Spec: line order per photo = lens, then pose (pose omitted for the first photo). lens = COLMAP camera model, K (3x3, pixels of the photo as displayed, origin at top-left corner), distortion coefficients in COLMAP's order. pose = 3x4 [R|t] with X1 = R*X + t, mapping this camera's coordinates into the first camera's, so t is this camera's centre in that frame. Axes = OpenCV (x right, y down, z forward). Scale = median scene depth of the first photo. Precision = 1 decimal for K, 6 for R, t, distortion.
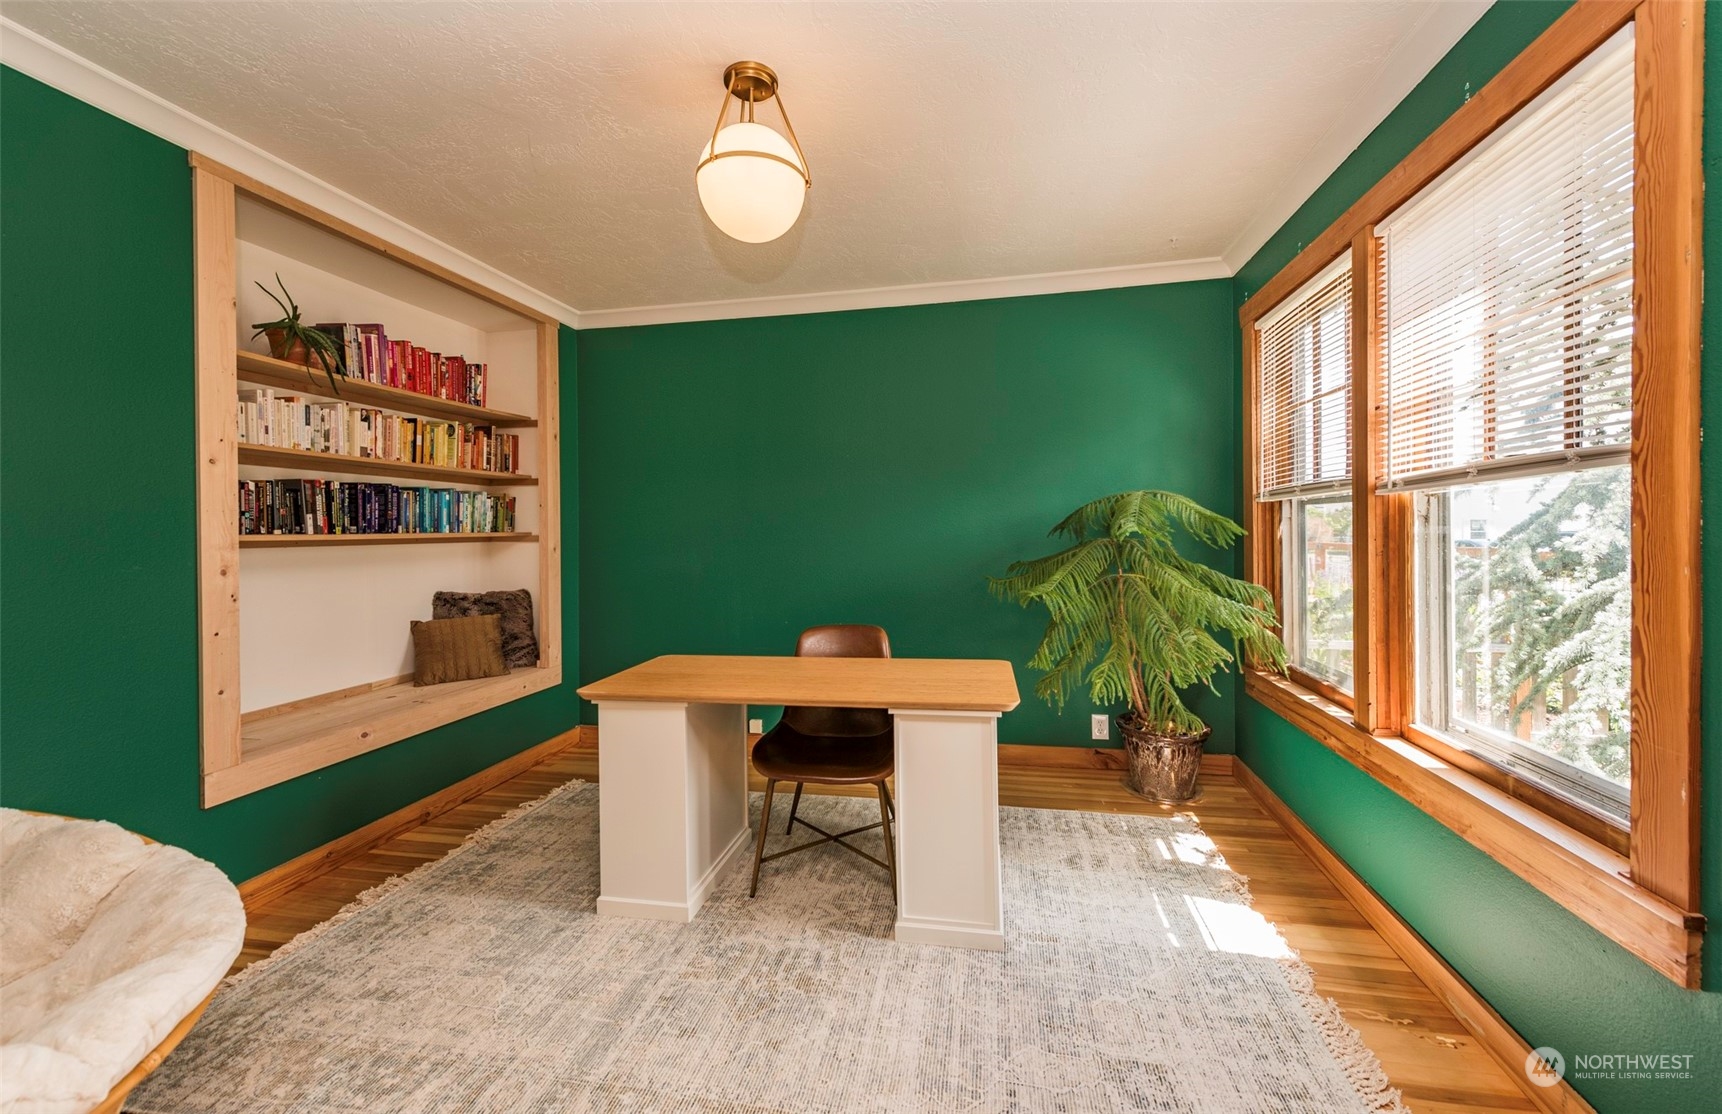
lens RADIAL K [[702.3, 0, 858.2], [0, 702.3, 540.4], [0, 0, 1]] dist [0.010080, -0.000283]
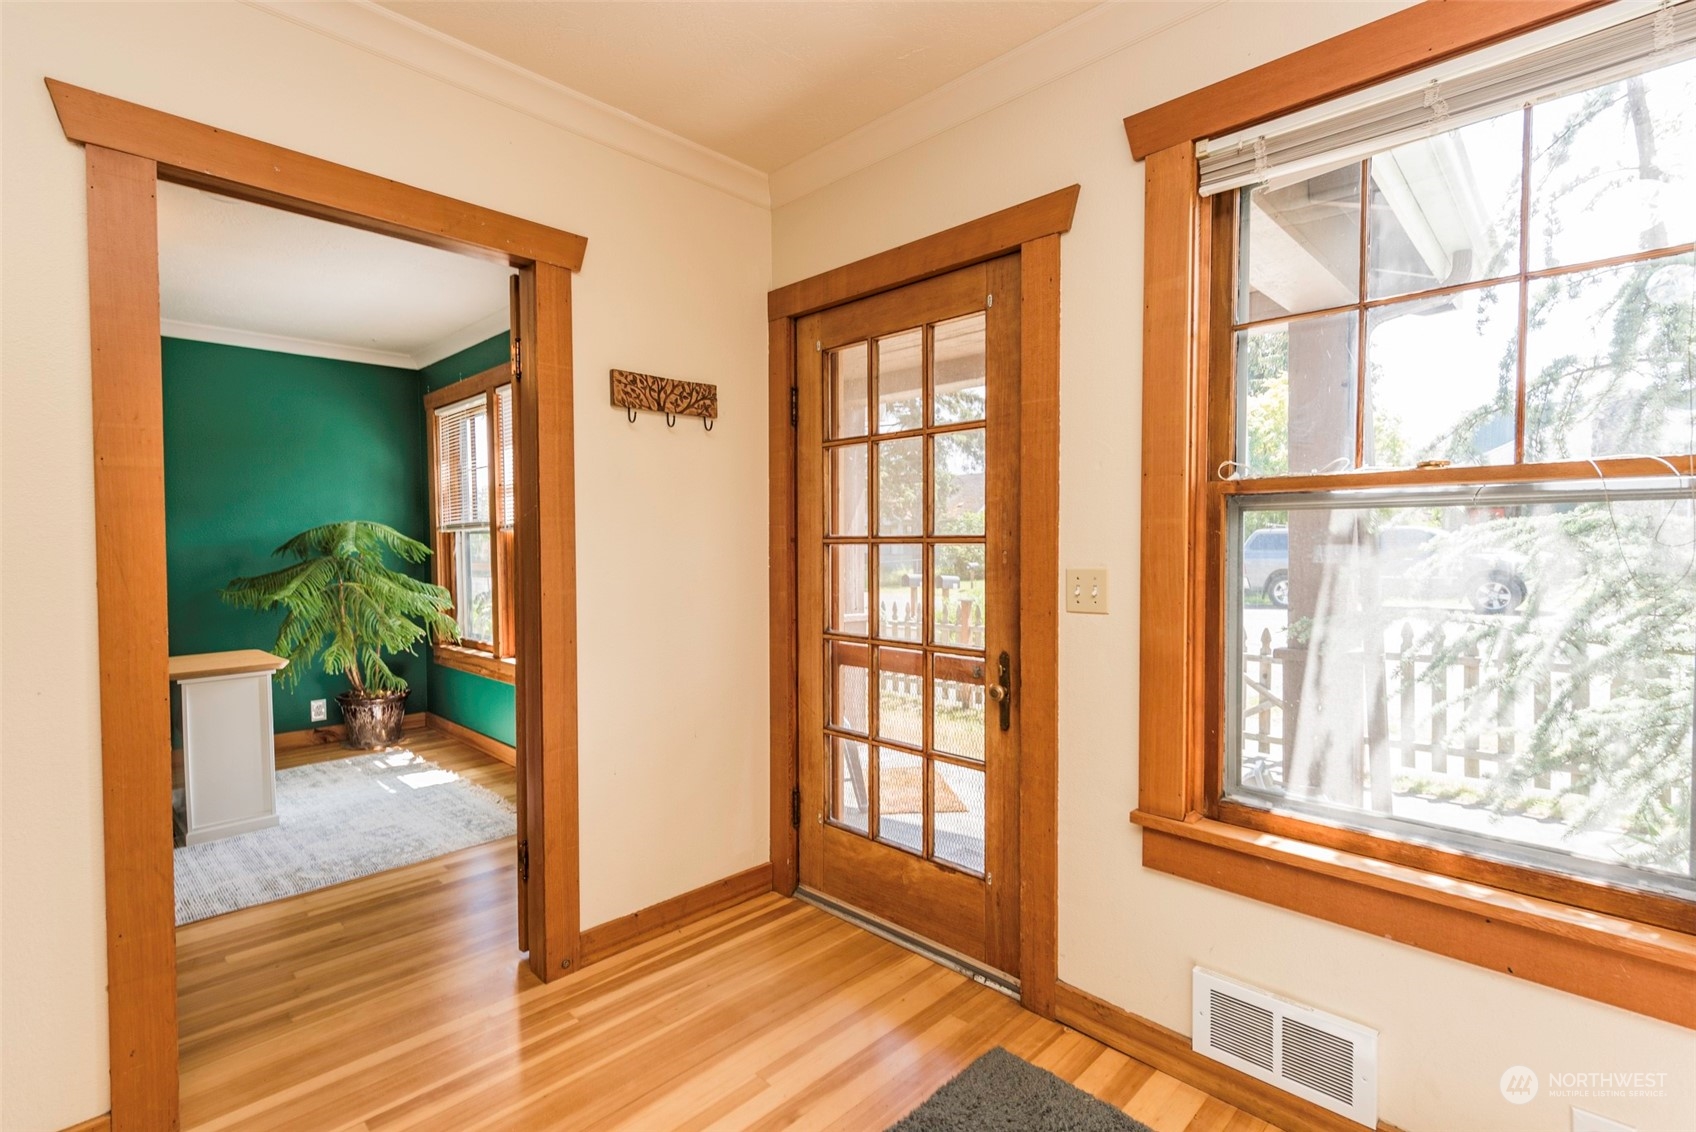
lens RADIAL K [[768.8, 0, 842.6], [0, 768.8, 570.3], [0, 0, 1]] dist [-0.000160, -0.000242]
pose [[0.545759, -0.018270, 0.837743, -0.353976], [0.012703, 0.999828, 0.013530, 0.016096], [-0.837846, 0.003258, 0.545897, -0.642201]]
